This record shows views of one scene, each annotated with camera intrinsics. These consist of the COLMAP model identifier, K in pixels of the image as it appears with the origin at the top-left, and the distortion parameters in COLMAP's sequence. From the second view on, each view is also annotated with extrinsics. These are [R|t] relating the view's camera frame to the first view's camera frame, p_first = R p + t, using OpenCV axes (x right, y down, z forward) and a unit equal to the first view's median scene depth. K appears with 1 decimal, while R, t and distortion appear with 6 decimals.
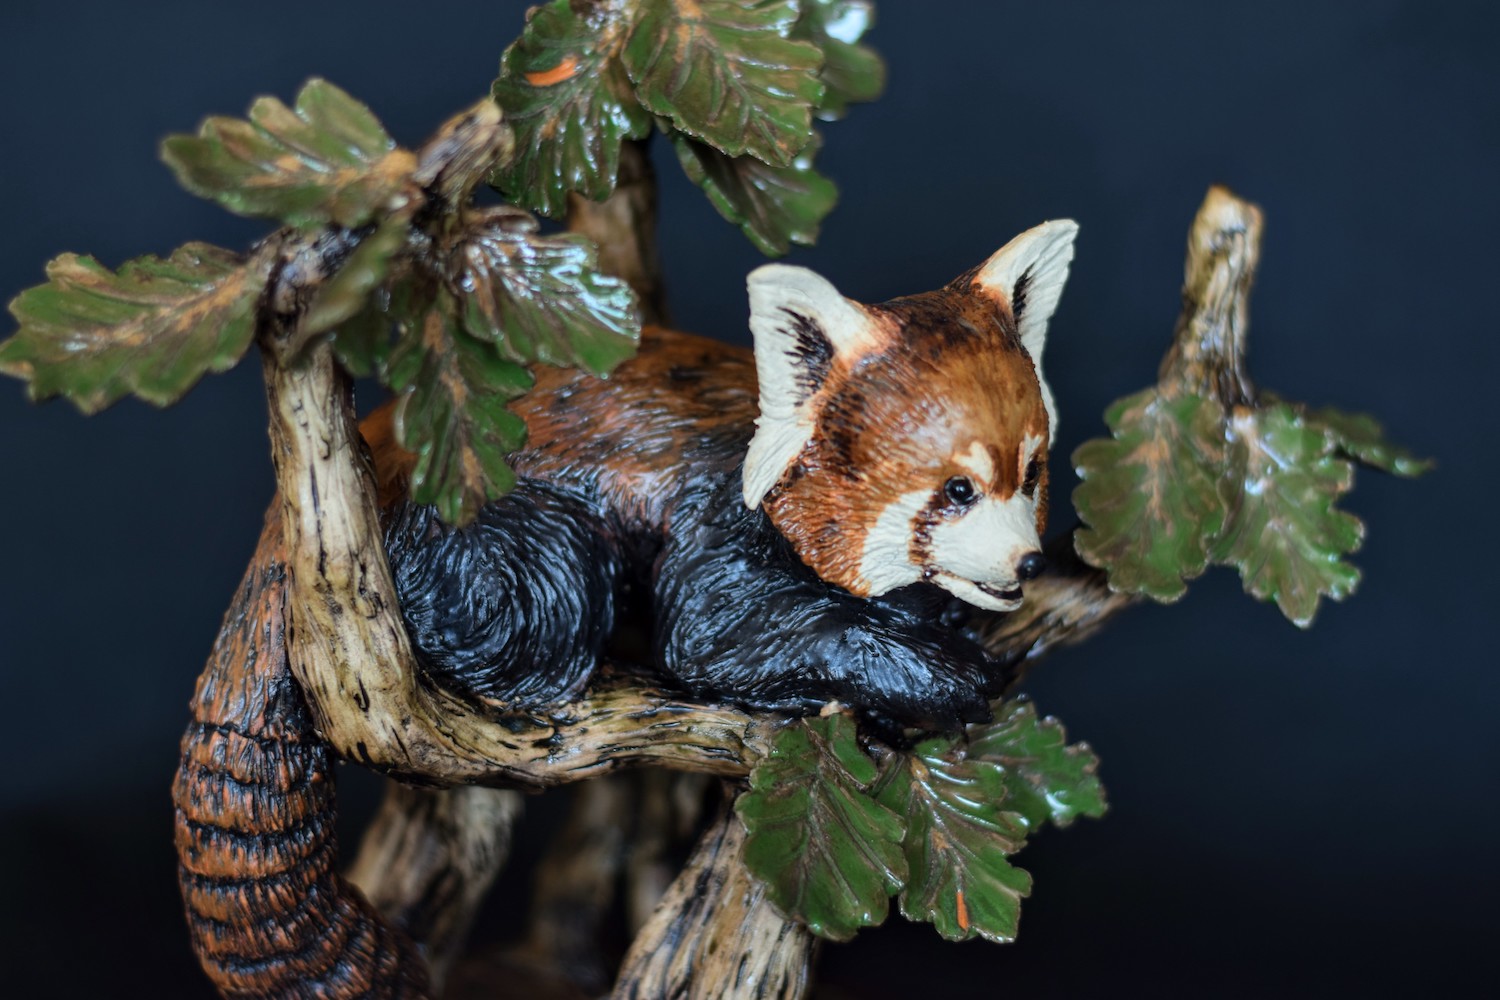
lens RADIAL K [[3474.4, 0, 750.0], [0, 3474.4, 500.0], [0, 0, 1]] dist [-0.114351, -0.315039]
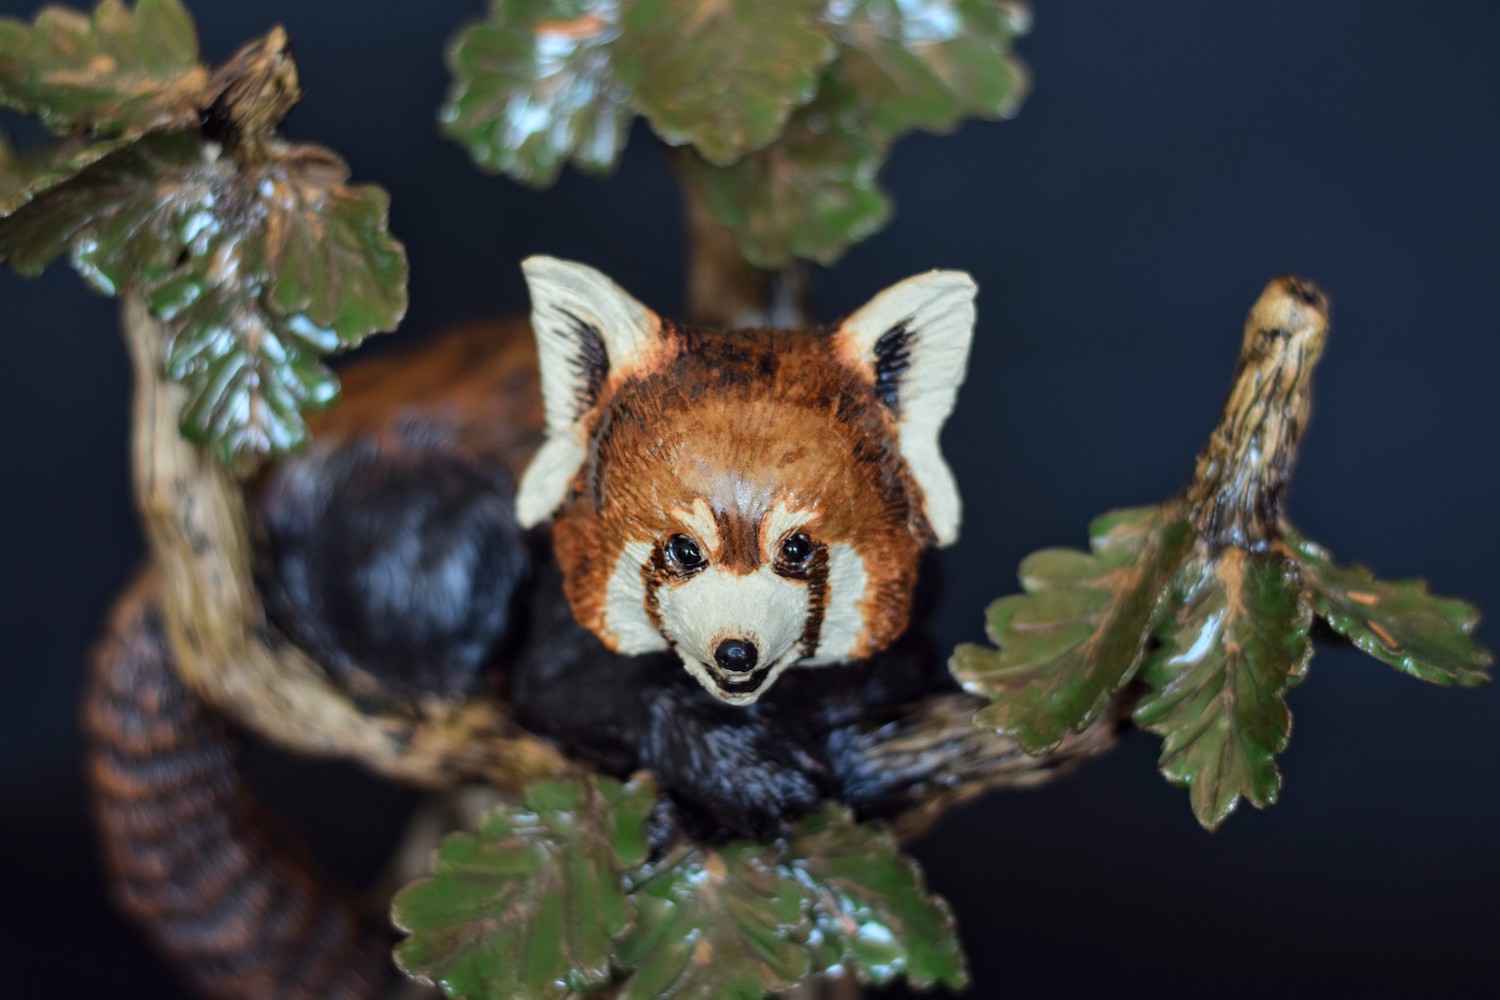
lens RADIAL K [[3474.4, 0, 750.0], [0, 3474.4, 500.0], [0, 0, 1]] dist [-0.114351, -0.315039]
pose [[0.809398, 0.203355, -0.550928, 0.540585], [-0.202589, 0.977230, 0.063075, -0.072302], [0.551210, 0.060559, 0.832166, 0.290924]]
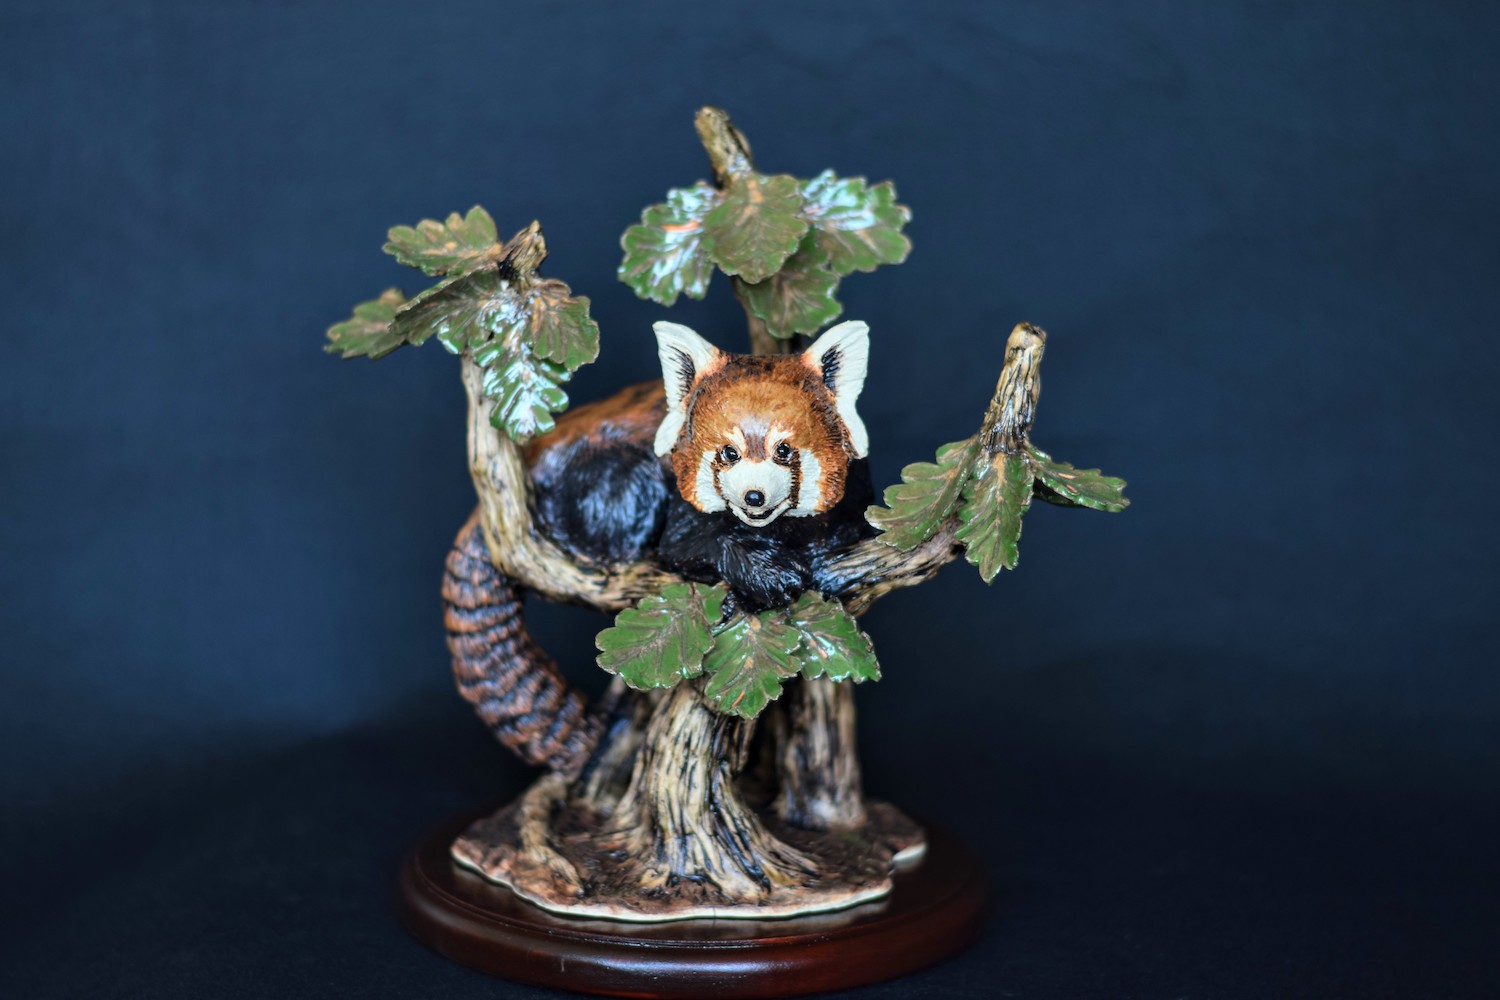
lens RADIAL K [[3474.4, 0, 750.0], [0, 3474.4, 500.0], [0, 0, 1]] dist [-0.114351, -0.315039]
pose [[0.766873, 0.107505, -0.632731, 1.208947], [-0.177247, 0.983005, -0.047804, 0.105169], [0.616838, 0.148809, 0.772895, -0.387831]]
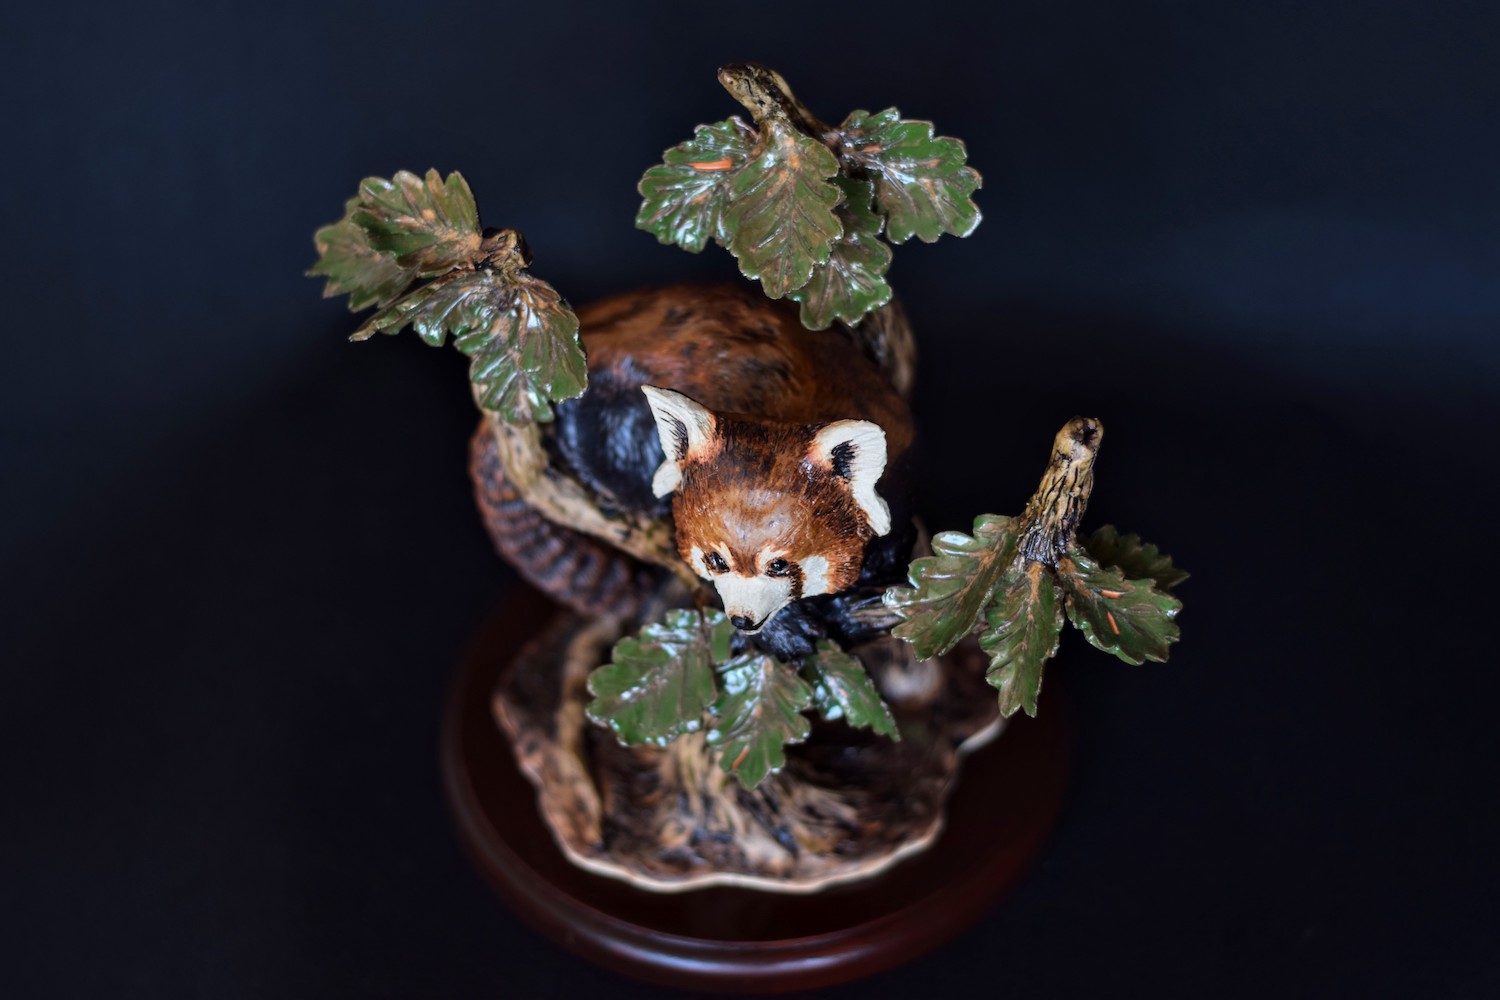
lens RADIAL K [[3474.4, 0, 750.0], [0, 3474.4, 500.0], [0, 0, 1]] dist [-0.114351, -0.315039]
pose [[0.636922, 0.508269, -0.579649, 0.964281], [-0.172578, 0.826805, 0.535360, -0.867292], [0.751364, -0.240947, 0.614326, 0.046396]]
